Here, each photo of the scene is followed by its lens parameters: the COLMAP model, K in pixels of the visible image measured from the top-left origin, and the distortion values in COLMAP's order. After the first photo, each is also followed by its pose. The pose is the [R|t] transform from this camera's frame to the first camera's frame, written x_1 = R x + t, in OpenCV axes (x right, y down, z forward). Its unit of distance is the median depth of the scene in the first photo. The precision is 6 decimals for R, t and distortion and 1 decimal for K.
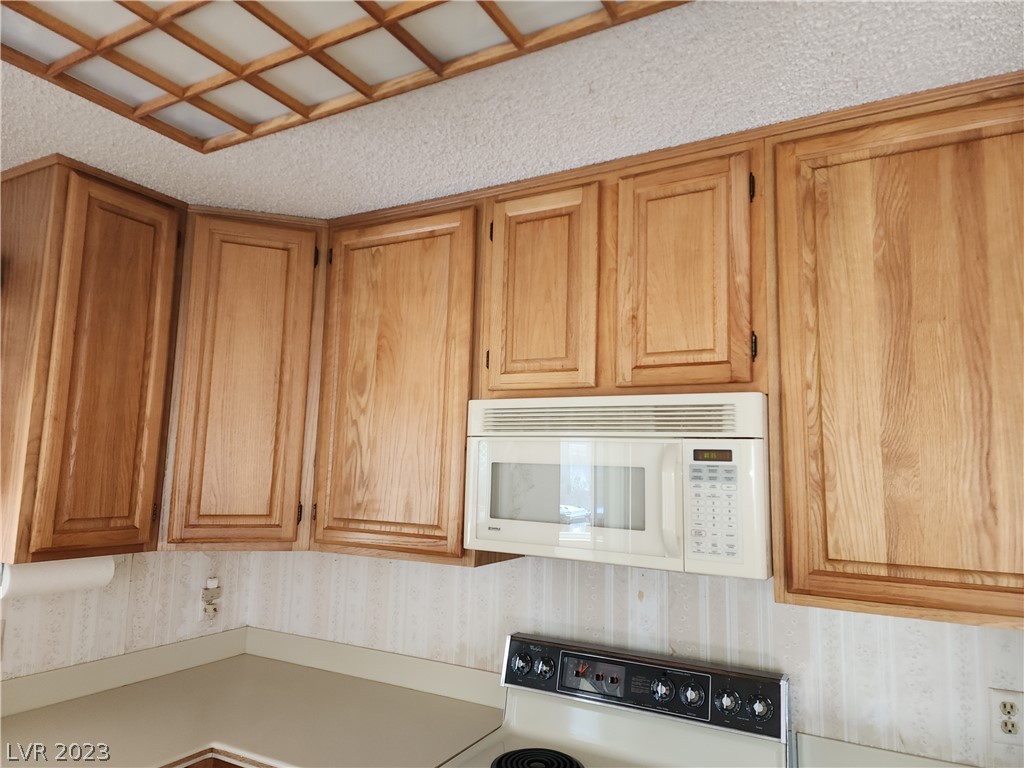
lens RADIAL K [[681.5, 0, 503.6], [0, 681.5, 385.0], [0, 0, 1]] dist [0.089948, -0.089851]
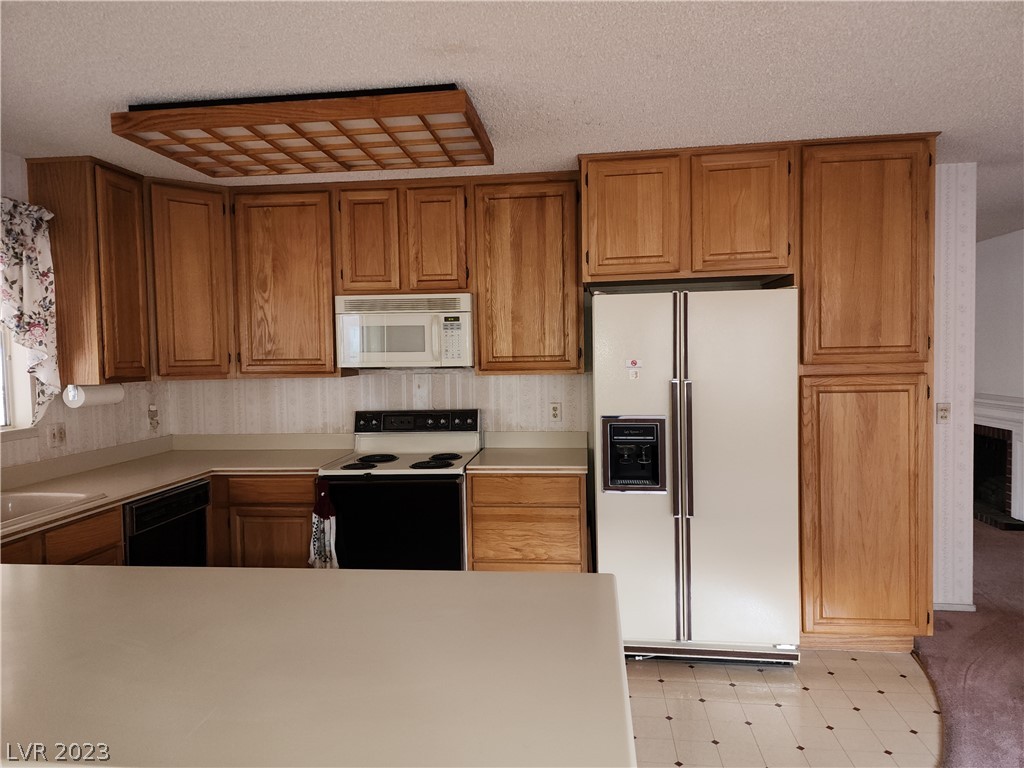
lens RADIAL K [[679.8, 0, 512.1], [0, 679.8, 378.4], [0, 0, 1]] dist [0.093204, -0.095925]
pose [[0.921631, -0.058200, 0.383679, -0.348087], [-0.006096, 0.986397, 0.164269, -0.069644], [-0.388021, -0.153734, 0.908739, -1.041917]]
